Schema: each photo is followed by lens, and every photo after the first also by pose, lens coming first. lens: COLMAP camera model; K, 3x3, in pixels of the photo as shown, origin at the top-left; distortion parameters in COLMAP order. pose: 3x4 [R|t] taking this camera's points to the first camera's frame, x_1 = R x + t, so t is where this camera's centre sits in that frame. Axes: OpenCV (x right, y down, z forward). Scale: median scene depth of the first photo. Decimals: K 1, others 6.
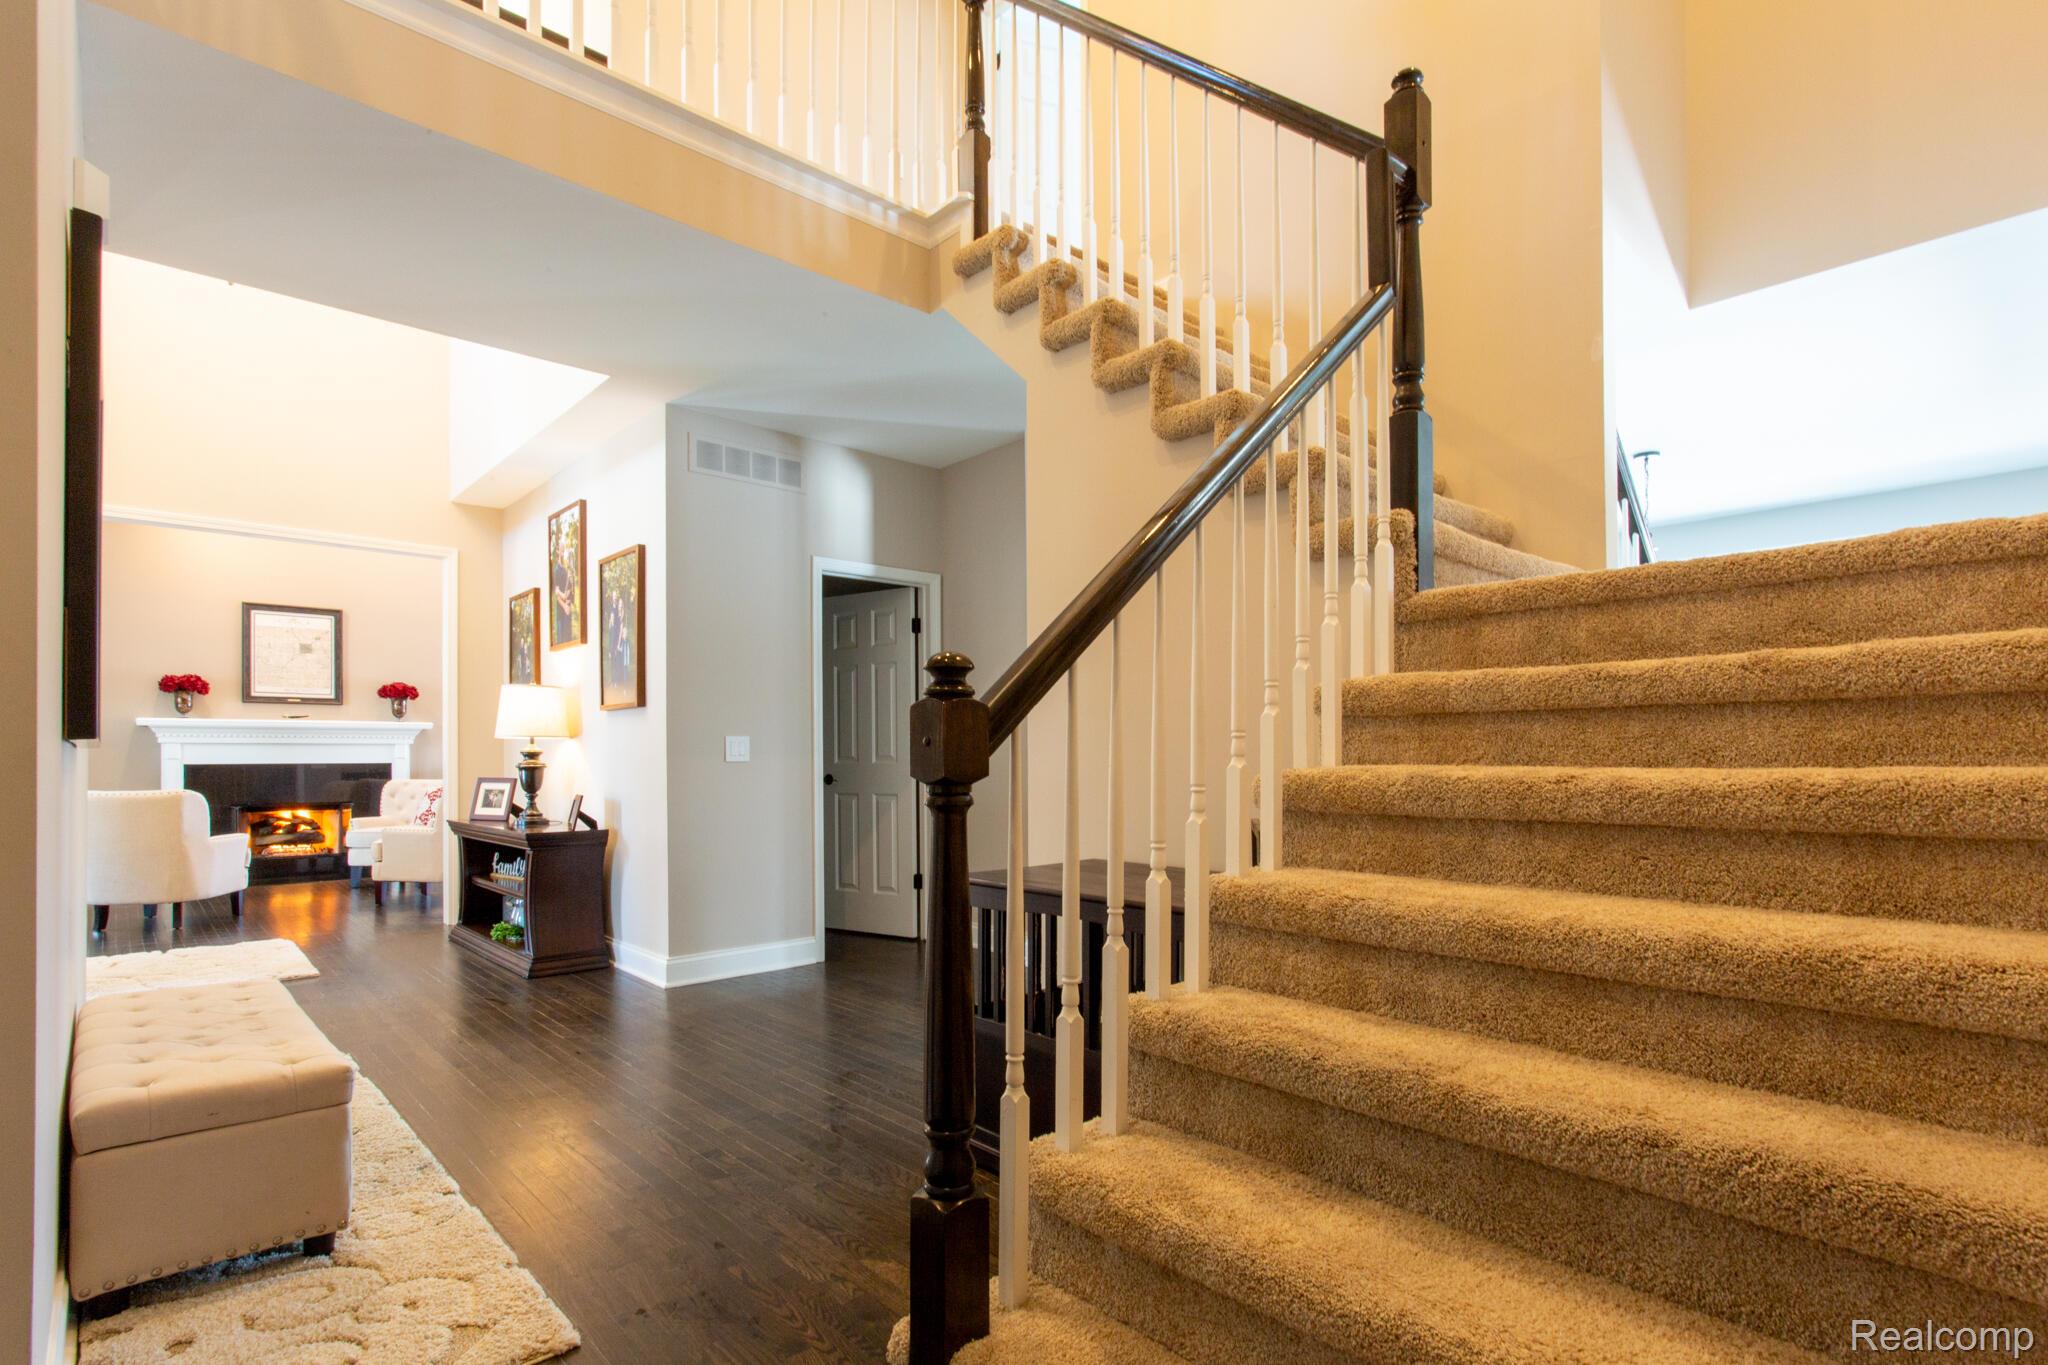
lens RADIAL K [[971.4, 0, 1023.9], [0, 971.4, 743.7], [0, 0, 1]] dist [-0.000255, -0.000017]
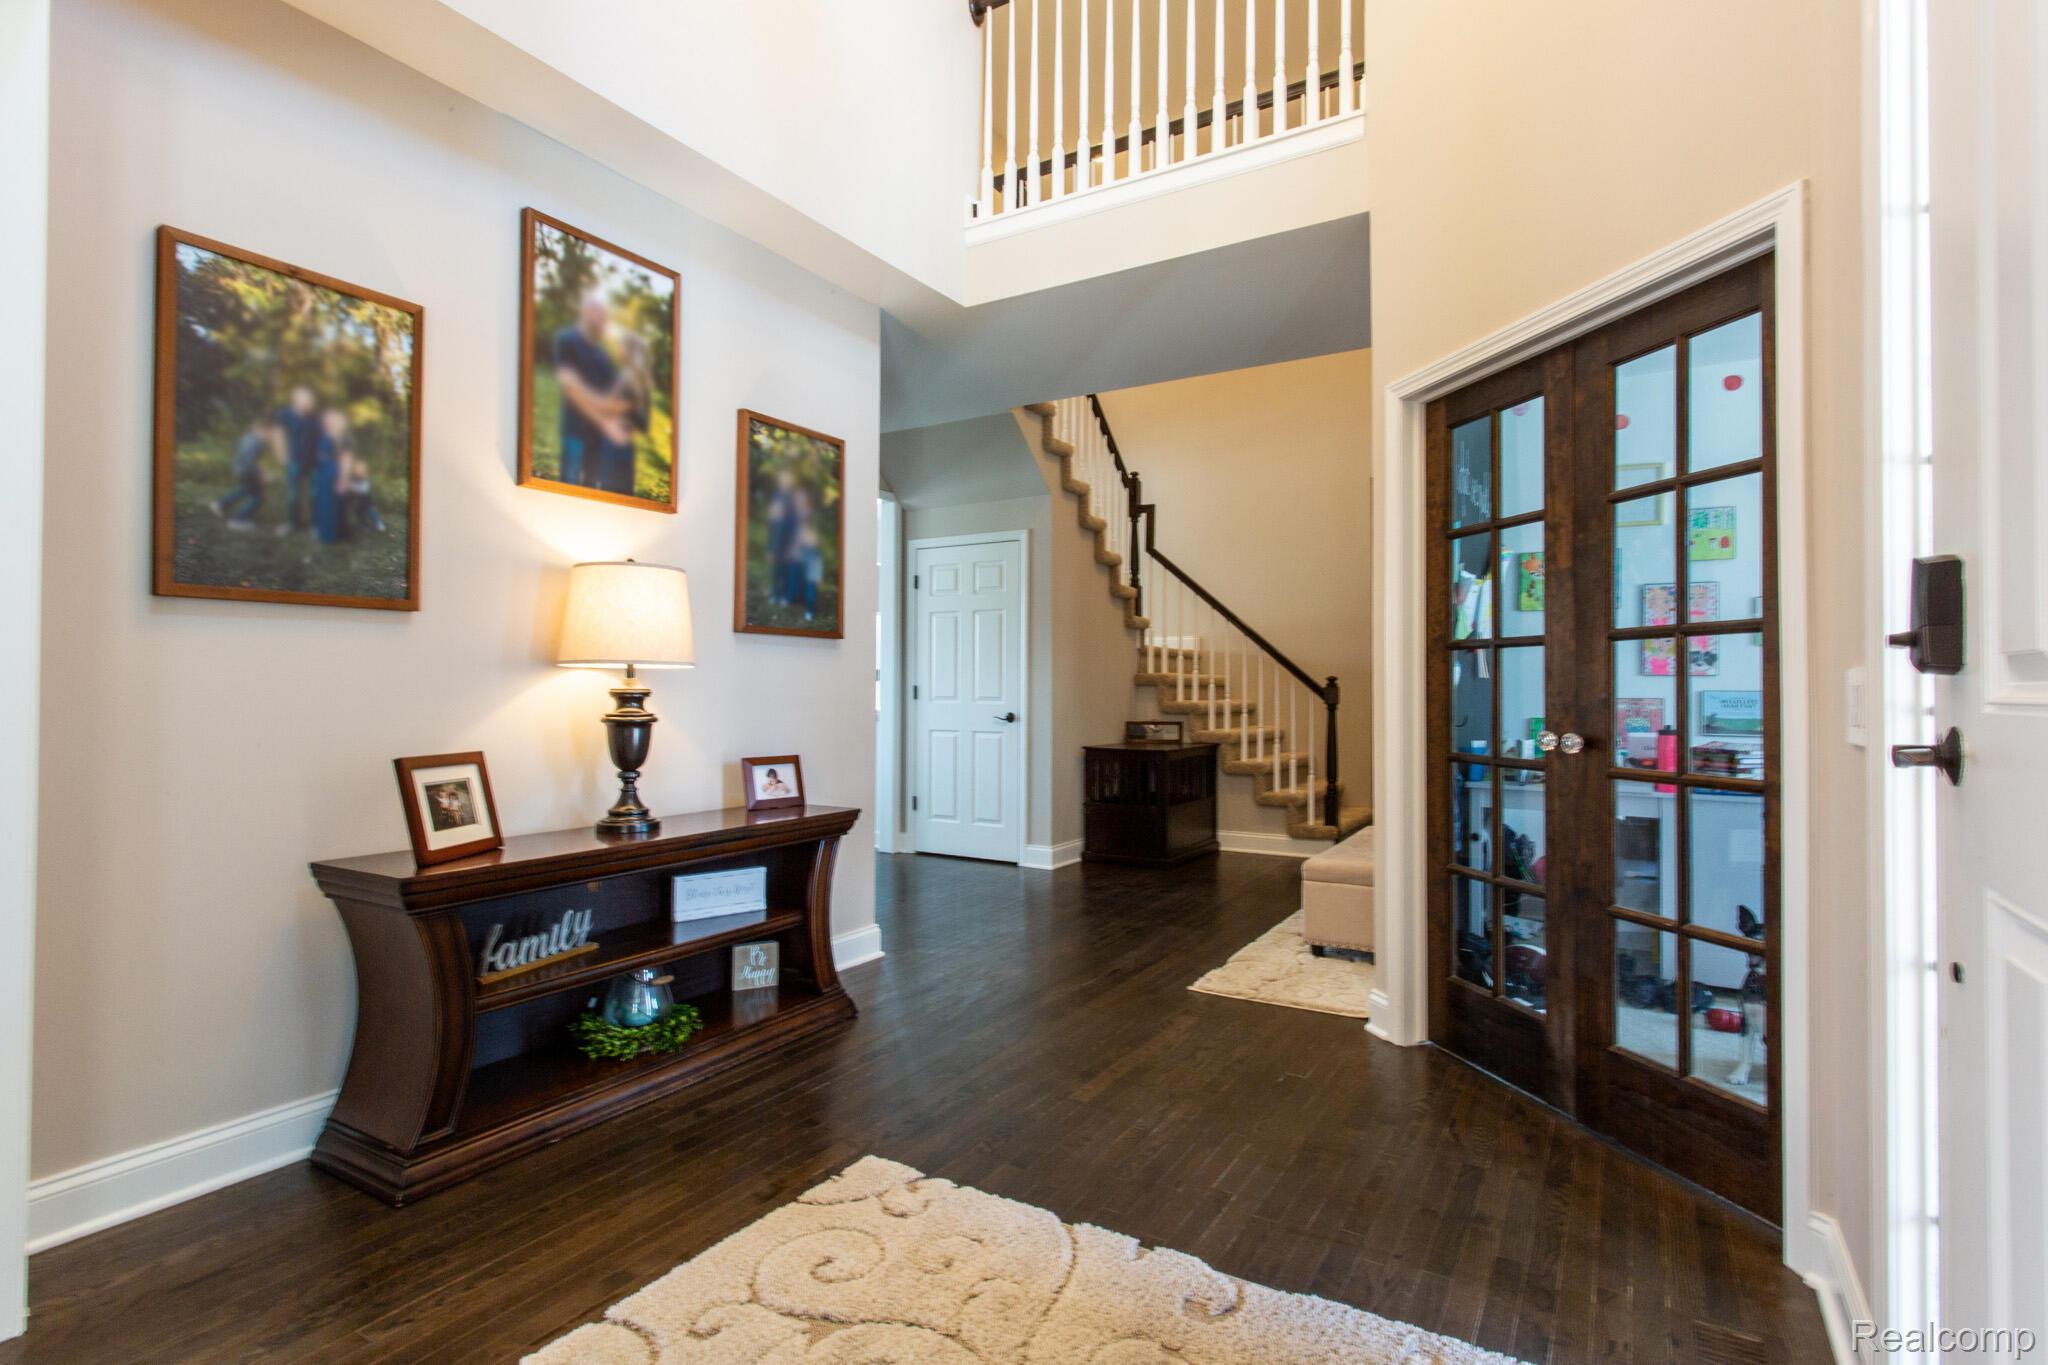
lens RADIAL K [[996.8, 0, 1020.1], [0, 996.8, 672.0], [0, 0, 1]] dist [0.000838, 0.000523]
pose [[-0.289114, 0.015032, 0.957177, -0.698042], [-0.009005, 0.999790, -0.018422, 0.003606], [-0.957252, -0.013946, -0.288918, 0.610772]]
